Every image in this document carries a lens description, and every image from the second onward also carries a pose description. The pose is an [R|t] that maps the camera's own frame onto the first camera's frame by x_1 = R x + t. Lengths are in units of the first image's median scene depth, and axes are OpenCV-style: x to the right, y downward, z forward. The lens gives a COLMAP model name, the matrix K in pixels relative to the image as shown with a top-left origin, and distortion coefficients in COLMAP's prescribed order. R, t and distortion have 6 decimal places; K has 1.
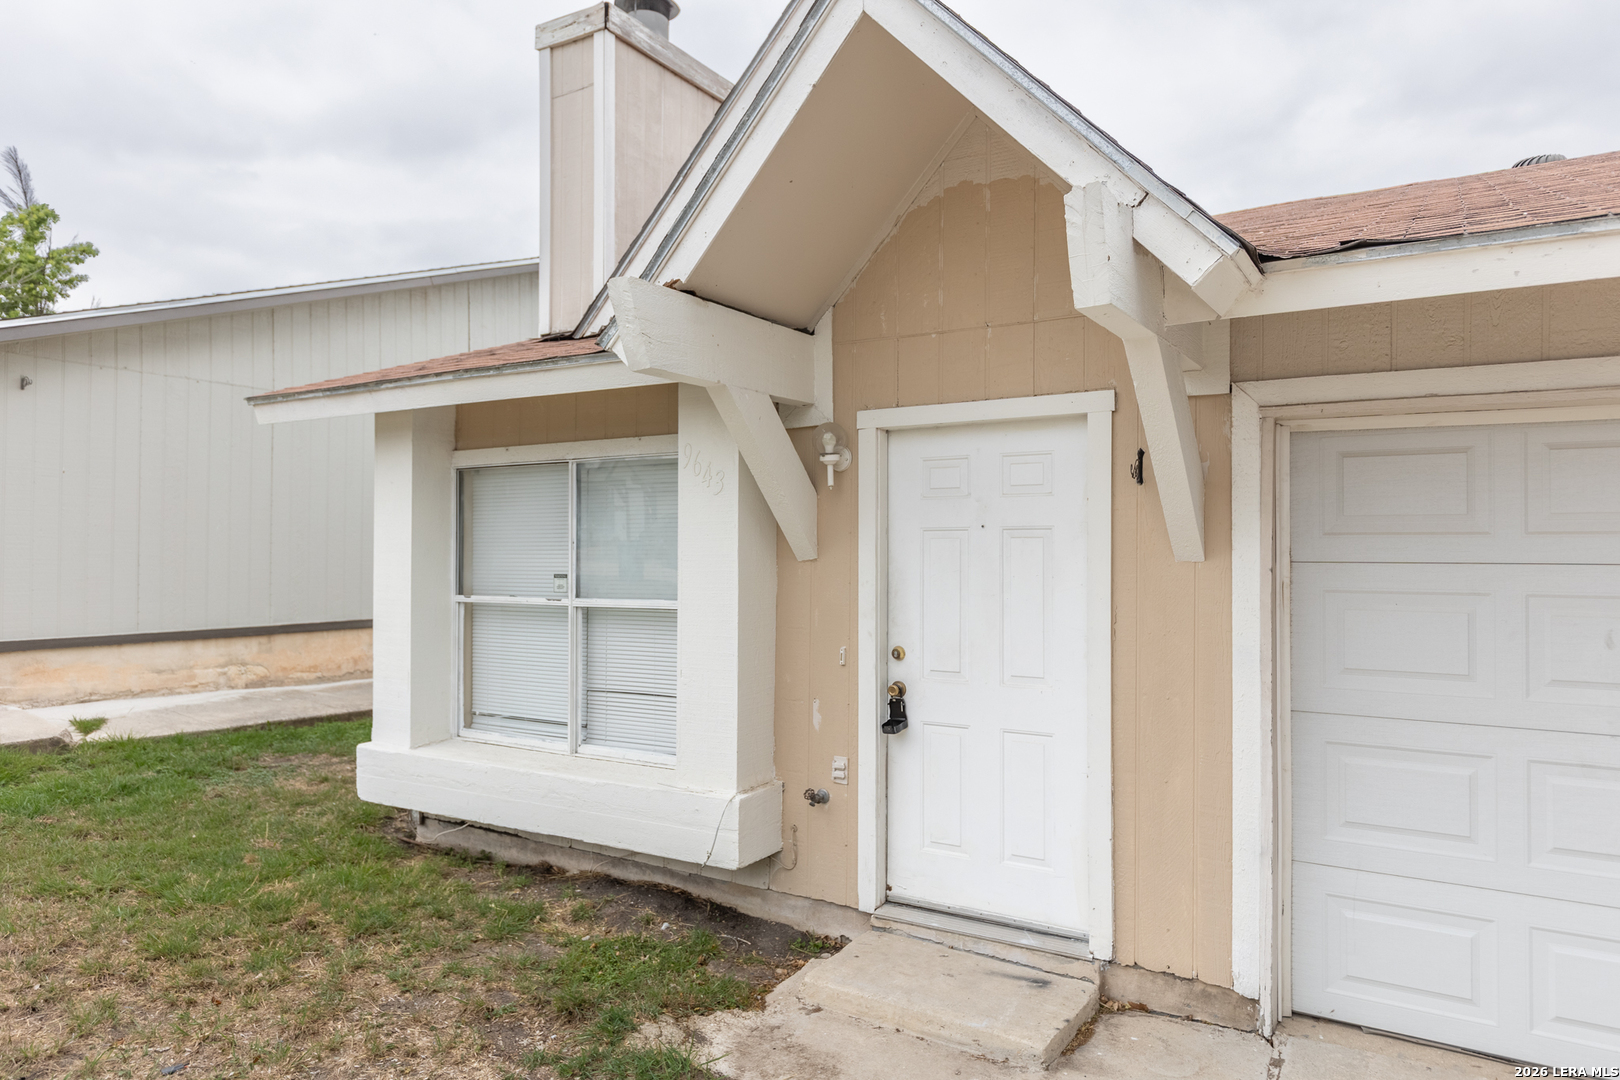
lens RADIAL K [[1039.1, 0, 810.0], [0, 1039.1, 540.0], [0, 0, 1]] dist [0.004310, -0.000871]
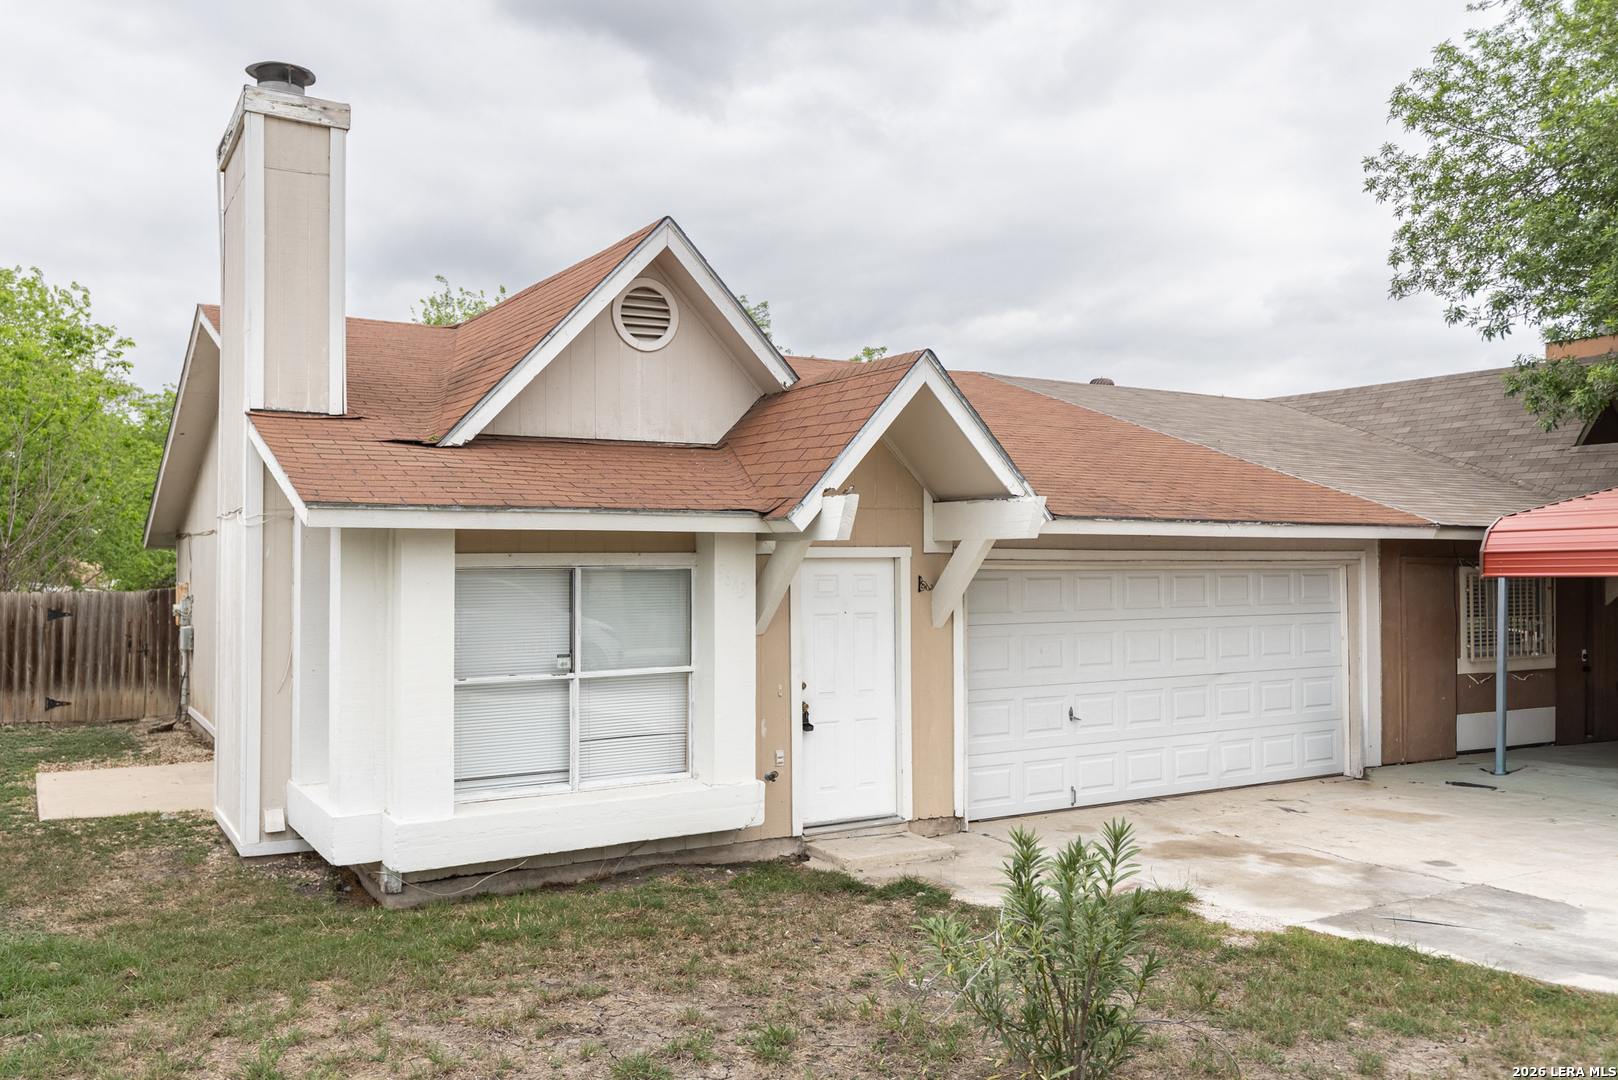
lens RADIAL K [[1289.1, 0, 809.0], [0, 1289.1, 540.0], [0, 0, 1]] dist [0.000570, -0.001418]
pose [[0.455640, 0.010904, 0.890097, -1.849677], [-0.007754, 0.999936, -0.008280, -0.118996], [-0.890130, -0.003129, 0.455695, 0.000765]]
